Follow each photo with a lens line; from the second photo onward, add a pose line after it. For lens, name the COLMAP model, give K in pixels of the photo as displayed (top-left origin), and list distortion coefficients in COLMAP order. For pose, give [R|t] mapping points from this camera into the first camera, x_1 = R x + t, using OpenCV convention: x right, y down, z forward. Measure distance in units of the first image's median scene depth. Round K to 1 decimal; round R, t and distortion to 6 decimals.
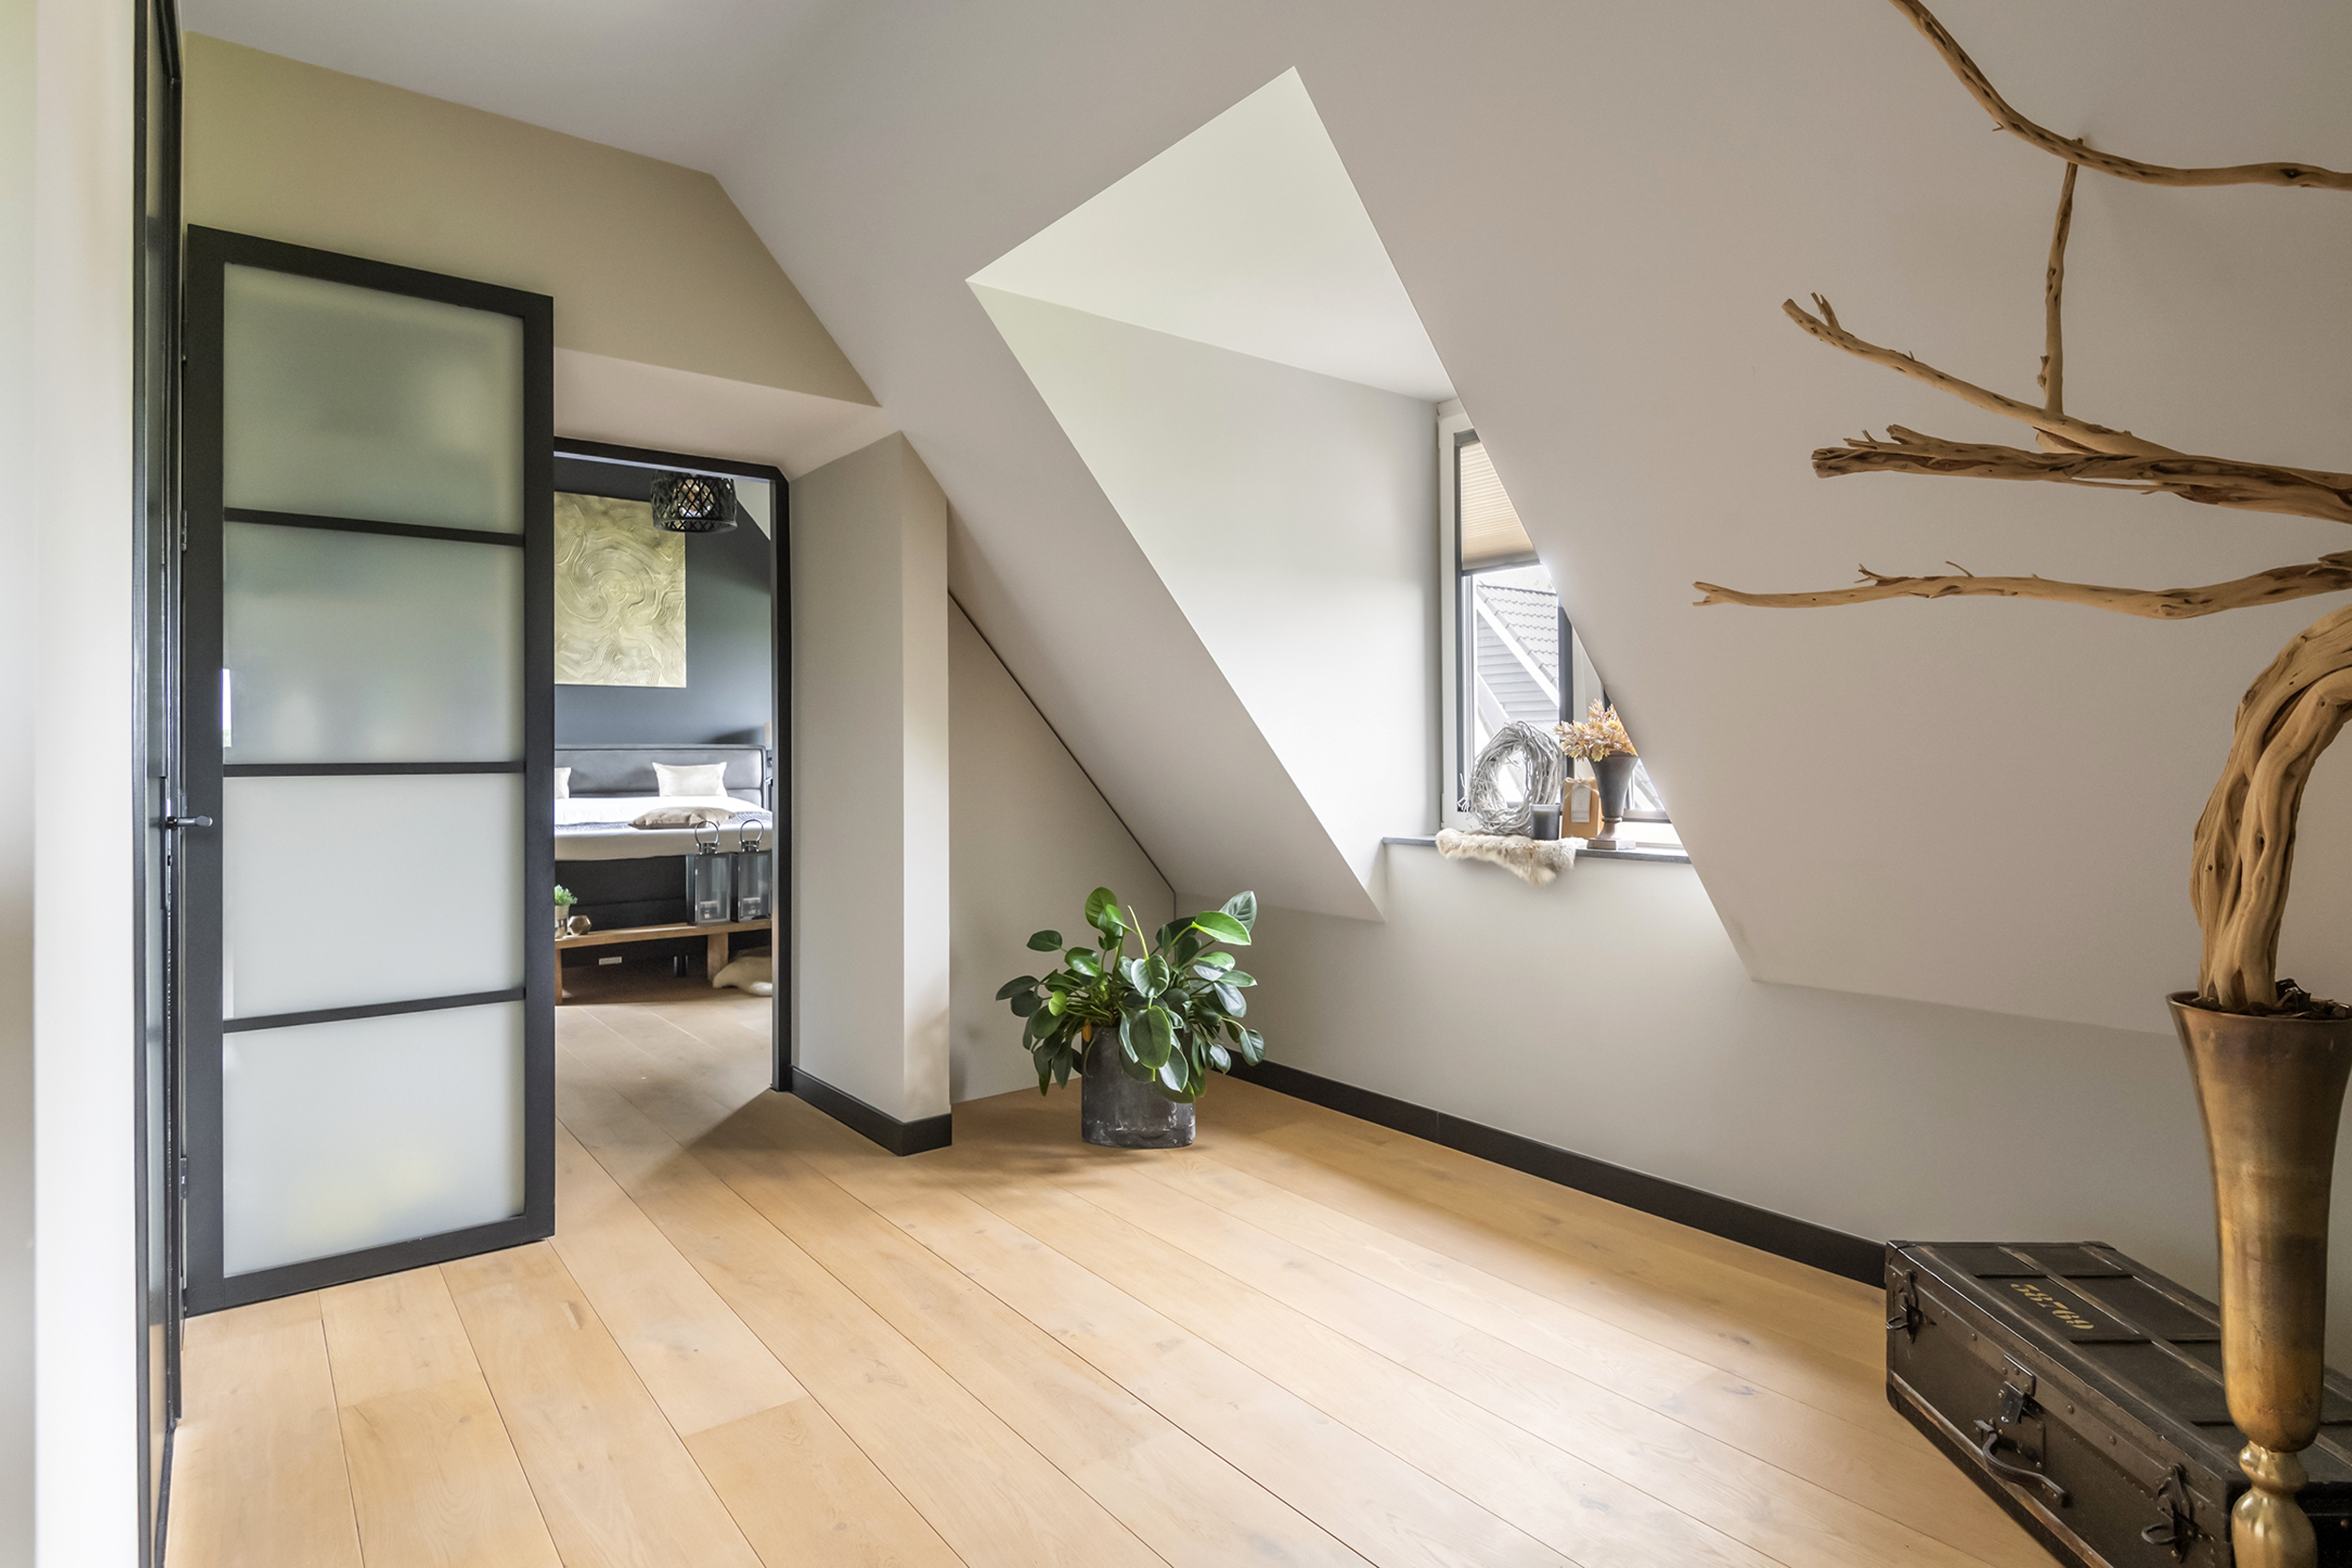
lens RADIAL K [[1252.6, 0, 1224.7], [0, 1252.6, 747.1], [0, 0, 1]] dist [-0.000110, -0.000203]
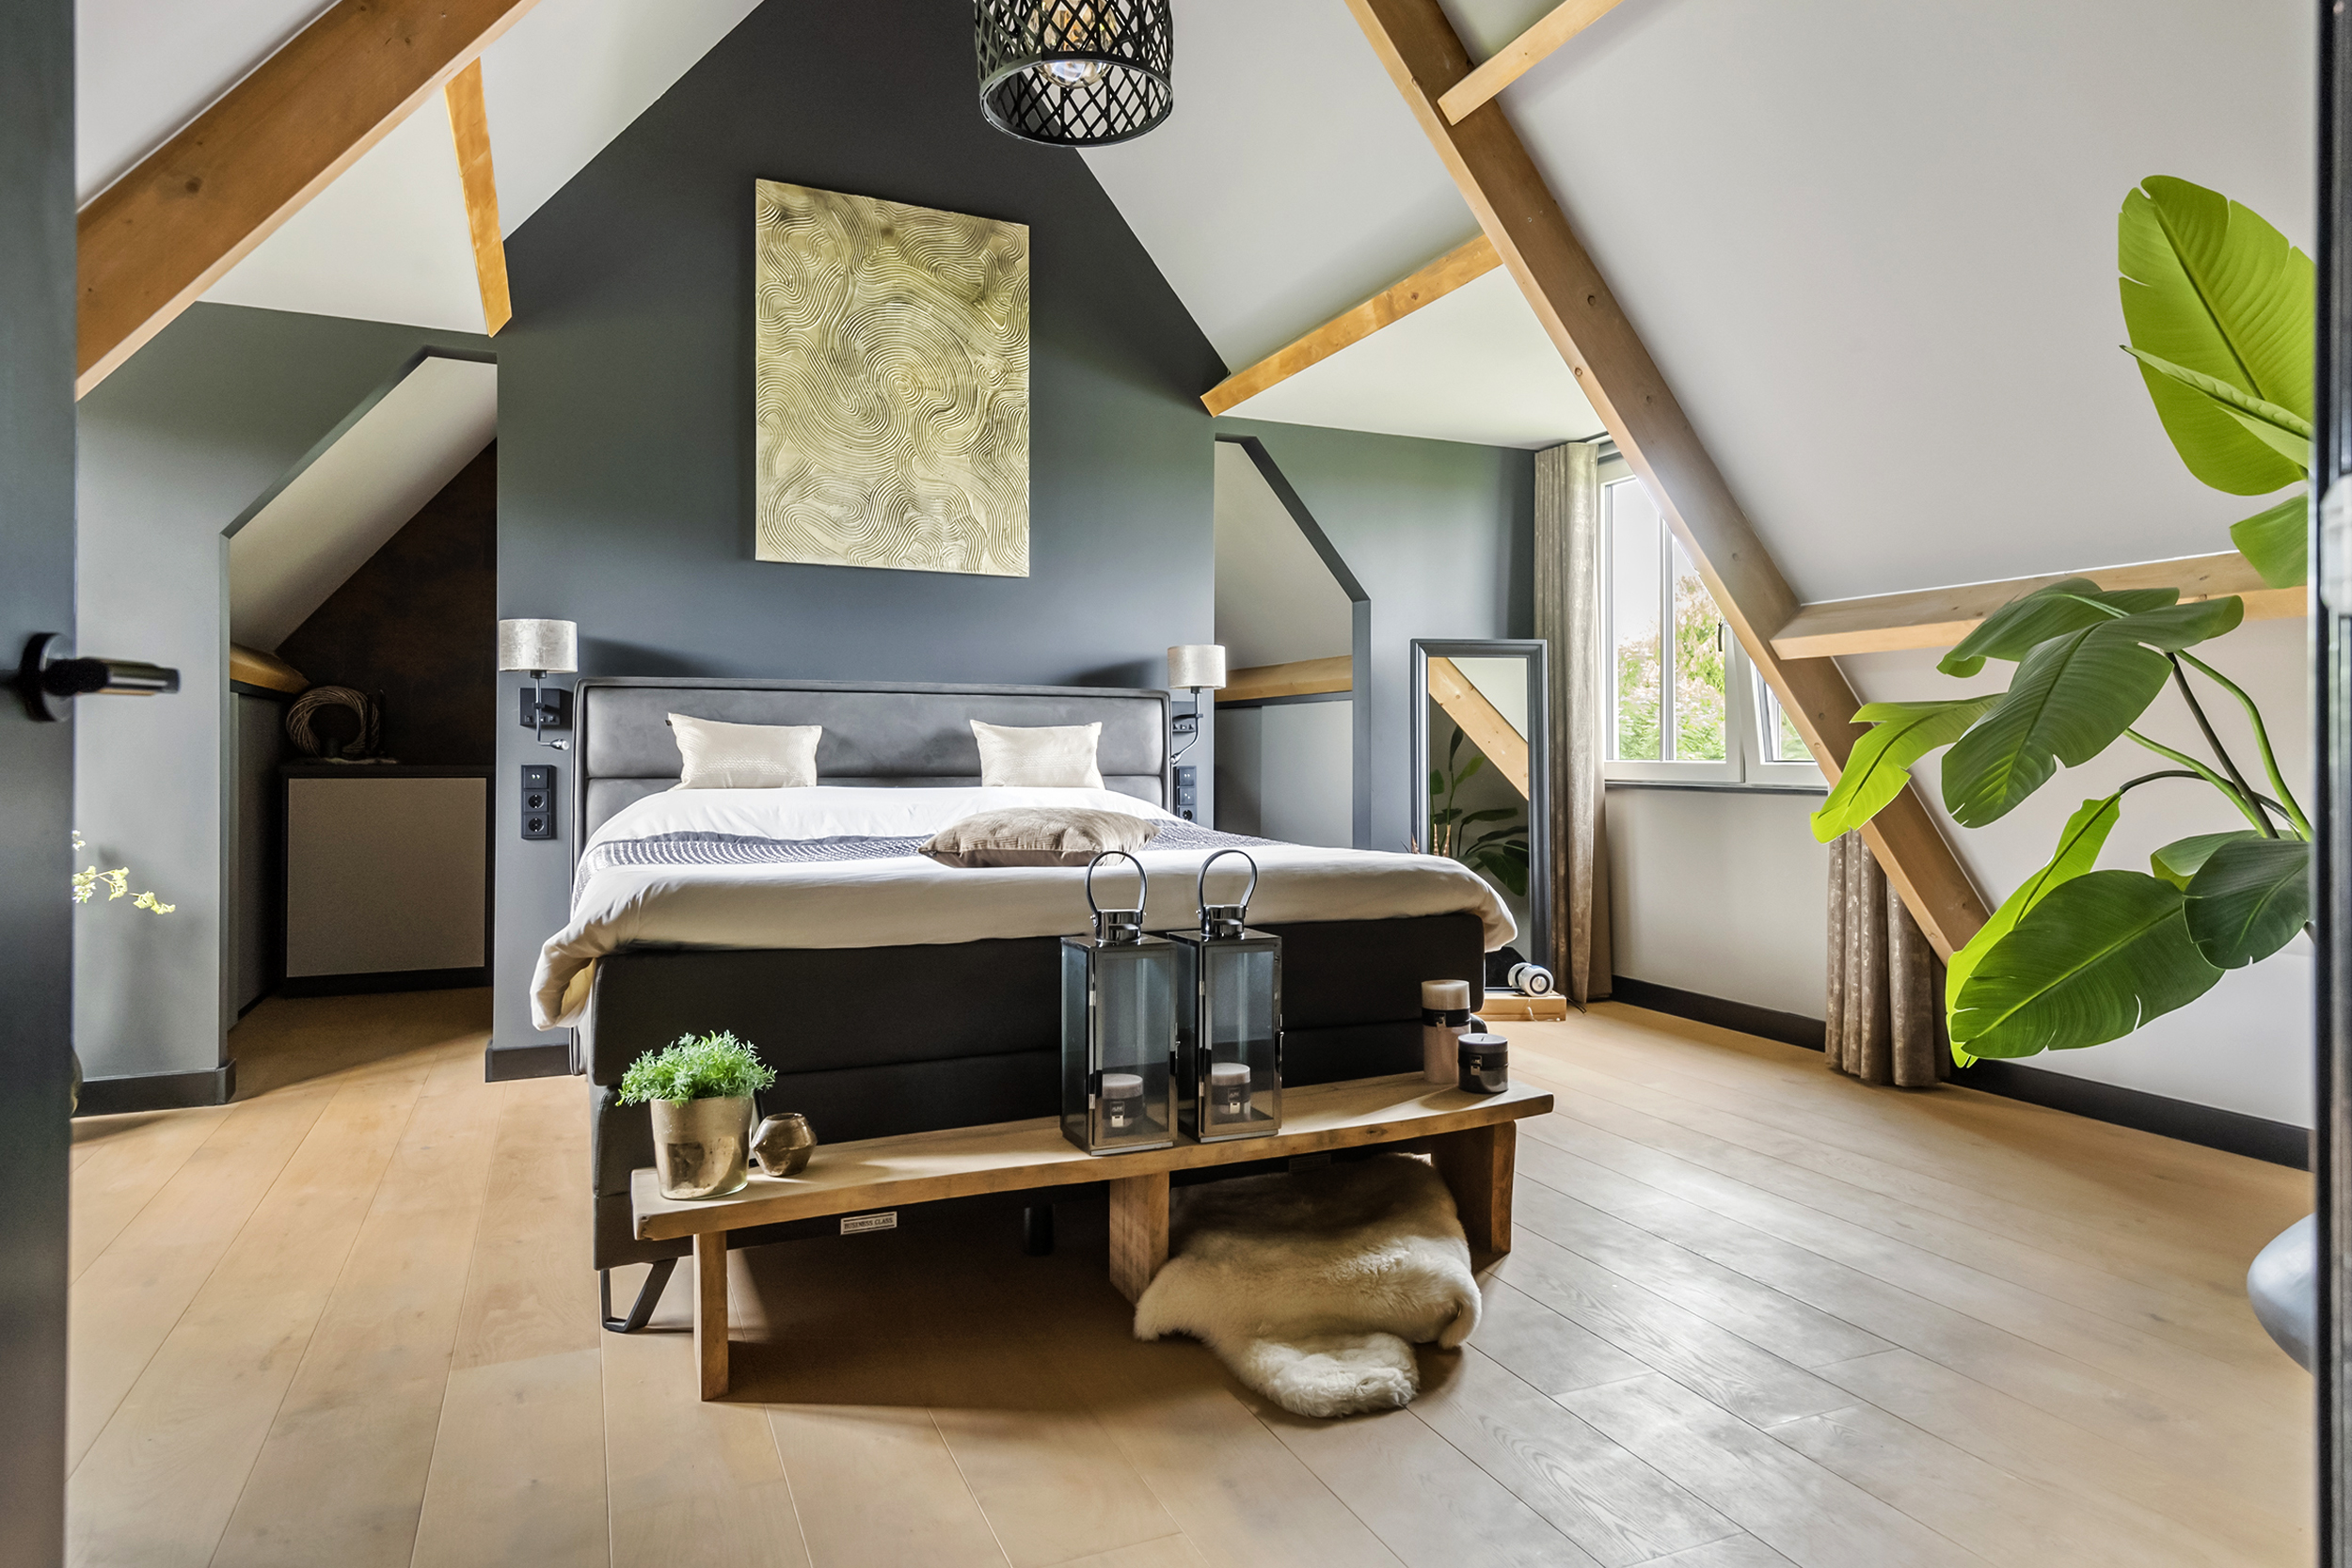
lens RADIAL K [[1345.0, 0, 1178.0], [0, 1345.0, 771.6], [0, 0, 1]] dist [0.003532, 0.000074]
pose [[0.964579, 0.014441, -0.263399, -0.280683], [-0.009925, 0.999780, 0.018467, 0.027632], [0.263607, -0.015199, 0.964510, 0.601665]]
